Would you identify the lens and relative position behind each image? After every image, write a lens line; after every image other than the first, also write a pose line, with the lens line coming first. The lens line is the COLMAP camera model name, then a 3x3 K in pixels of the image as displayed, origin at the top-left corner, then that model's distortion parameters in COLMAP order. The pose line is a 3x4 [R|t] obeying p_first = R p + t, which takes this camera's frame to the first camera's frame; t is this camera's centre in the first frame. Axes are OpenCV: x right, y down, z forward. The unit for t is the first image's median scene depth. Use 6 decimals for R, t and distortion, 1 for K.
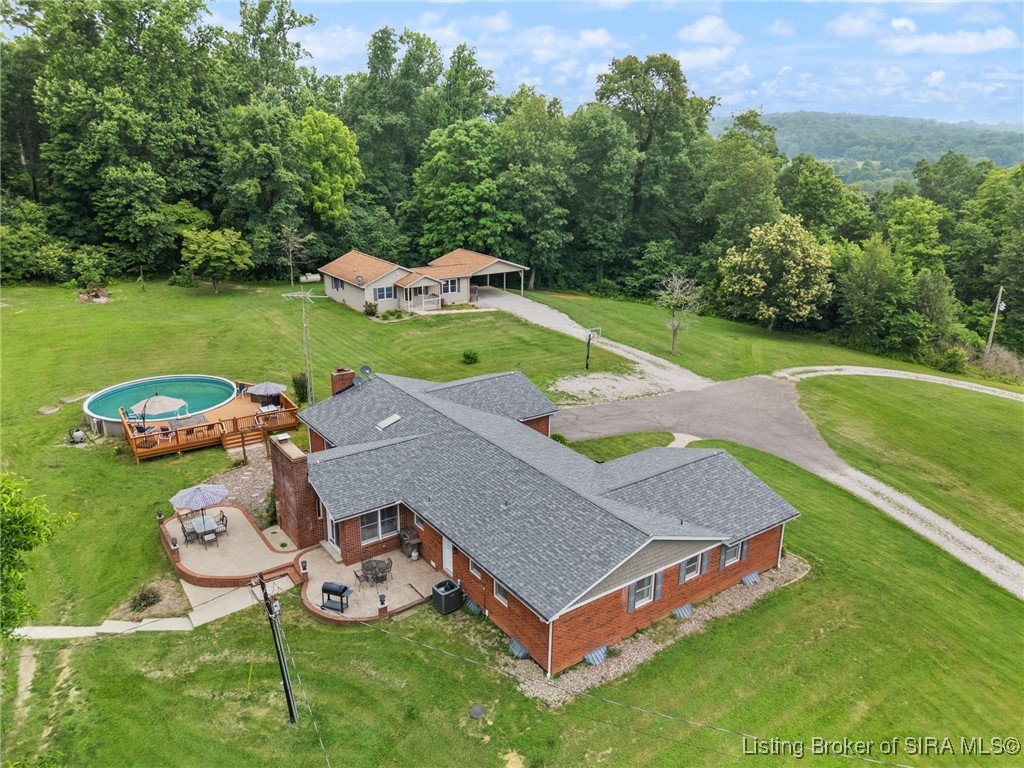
lens RADIAL K [[803.1, 0, 512.0], [0, 803.1, 384.0], [0, 0, 1]] dist [-0.001833, -0.012690]
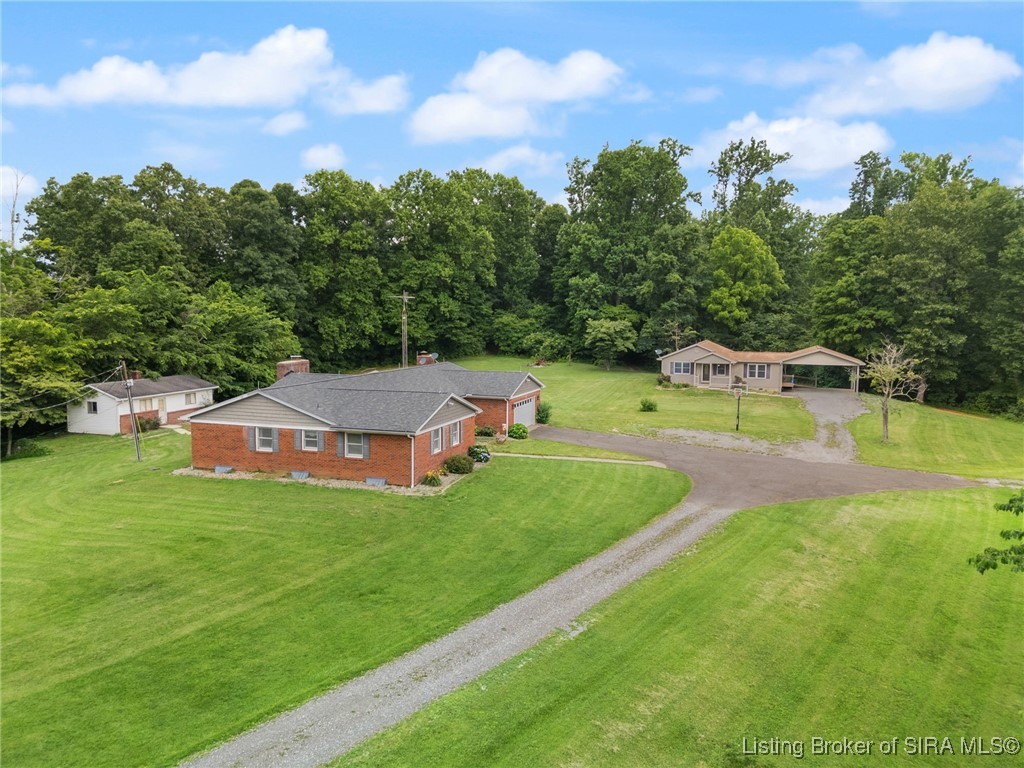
lens RADIAL K [[803.1, 0, 512.0], [0, 803.1, 384.0], [0, 0, 1]] dist [-0.001833, -0.012690]
pose [[0.528146, 0.046245, -0.847893, 0.595198], [-0.260003, 0.959364, -0.109629, 0.080584], [0.808369, 0.278355, 0.518708, 0.234793]]
